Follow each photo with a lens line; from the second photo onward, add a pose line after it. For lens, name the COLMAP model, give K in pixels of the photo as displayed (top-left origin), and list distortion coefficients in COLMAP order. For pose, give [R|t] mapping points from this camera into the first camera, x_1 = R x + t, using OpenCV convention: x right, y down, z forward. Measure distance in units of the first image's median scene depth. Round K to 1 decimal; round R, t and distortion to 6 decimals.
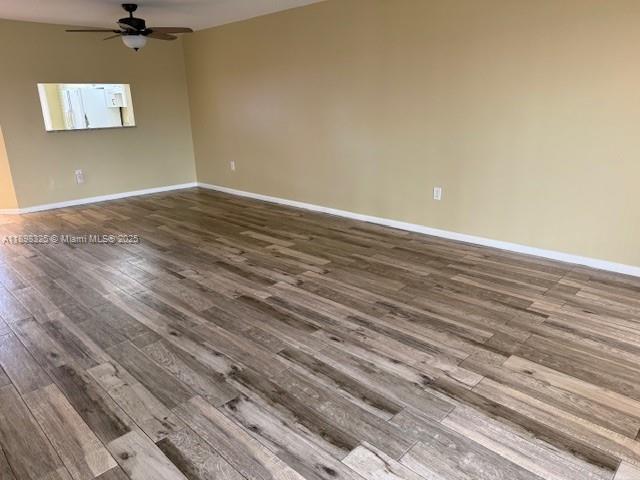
lens RADIAL K [[460.9, 0, 320.0], [0, 460.9, 240.0], [0, 0, 1]] dist [-0.001051, -0.060934]
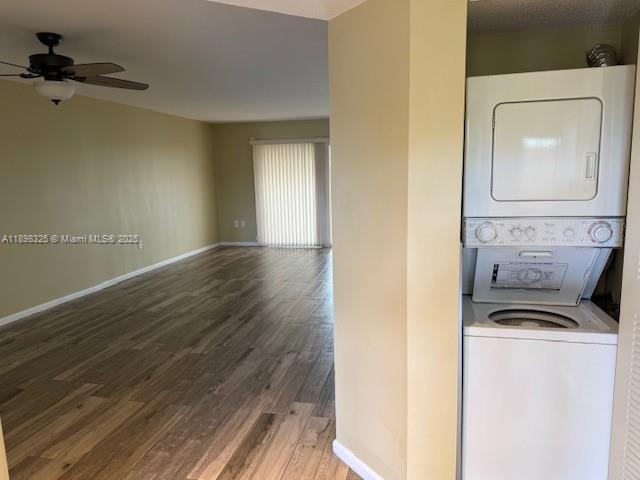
lens RADIAL K [[460.9, 0, 320.0], [0, 460.9, 240.0], [0, 0, 1]] dist [-0.001051, -0.060934]
pose [[-0.540066, -0.091417, 0.836643, -1.271459], [0.276422, 0.919670, 0.278923, -0.360794], [-0.794934, 0.381903, -0.471412, 1.231908]]
